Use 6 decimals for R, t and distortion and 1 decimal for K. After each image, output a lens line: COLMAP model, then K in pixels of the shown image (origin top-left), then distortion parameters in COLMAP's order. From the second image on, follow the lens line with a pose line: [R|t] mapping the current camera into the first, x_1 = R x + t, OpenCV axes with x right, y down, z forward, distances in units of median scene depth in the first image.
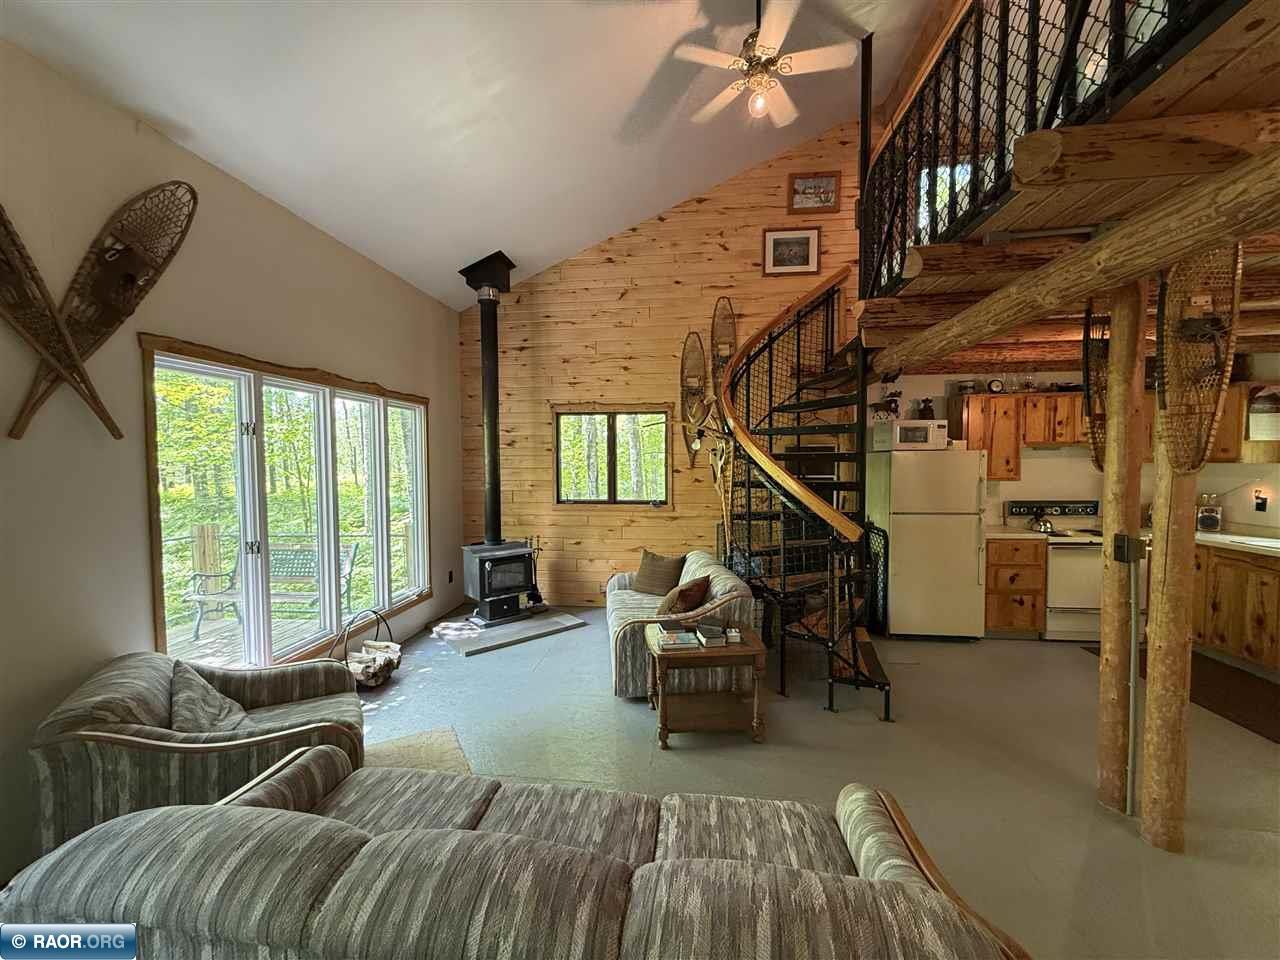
lens RADIAL K [[510.6, 0, 633.3], [0, 510.6, 479.8], [0, 0, 1]] dist [-0.000791, -0.000064]
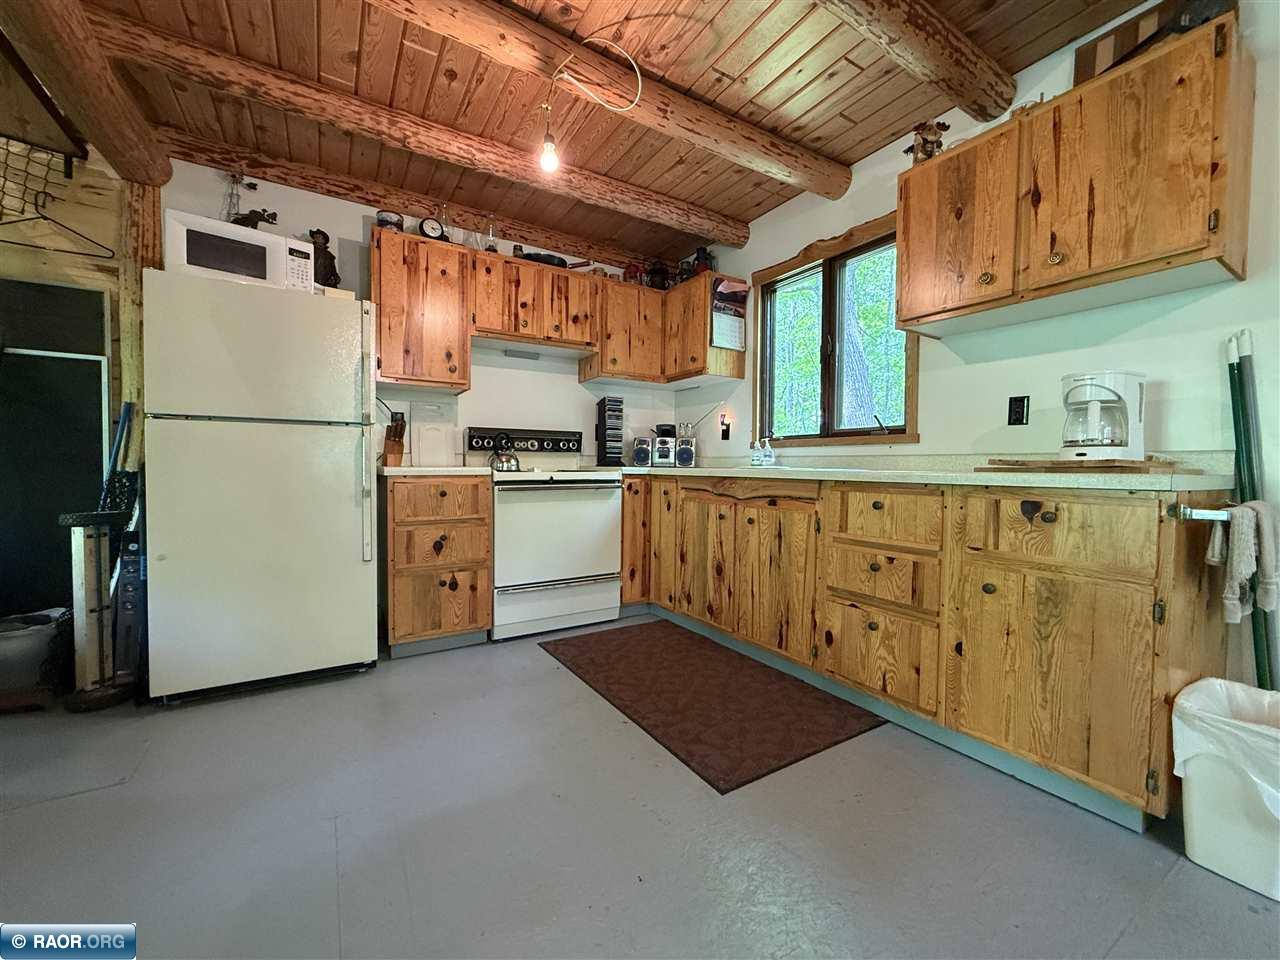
lens RADIAL K [[510.6, 0, 638.5], [0, 510.6, 480.8], [0, 0, 1]] dist [-0.000791, -0.000064]
pose [[0.778886, -0.002703, 0.627159, 0.499309], [0.010256, 0.999912, -0.008427, 0.114488], [-0.627081, 0.012996, 0.778845, 0.367577]]
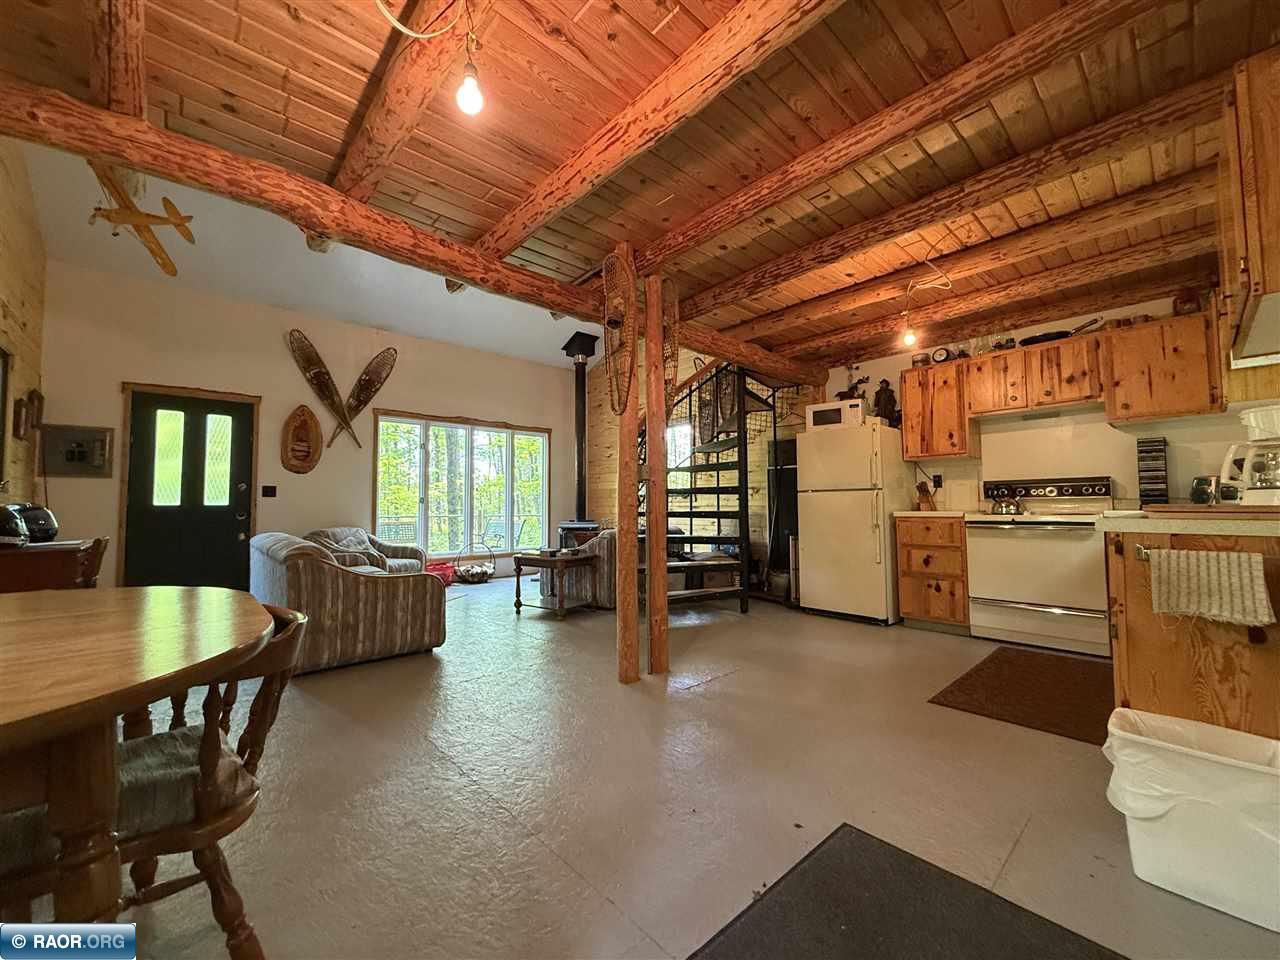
lens RADIAL K [[510.6, 0, 634.9], [0, 510.6, 479.8], [0, 0, 1]] dist [-0.000791, -0.000064]
pose [[0.756816, -0.031847, -0.652852, 0.846682], [-0.023824, 0.996805, -0.076242, 0.116997], [0.653194, 0.073255, 0.753639, -0.031713]]
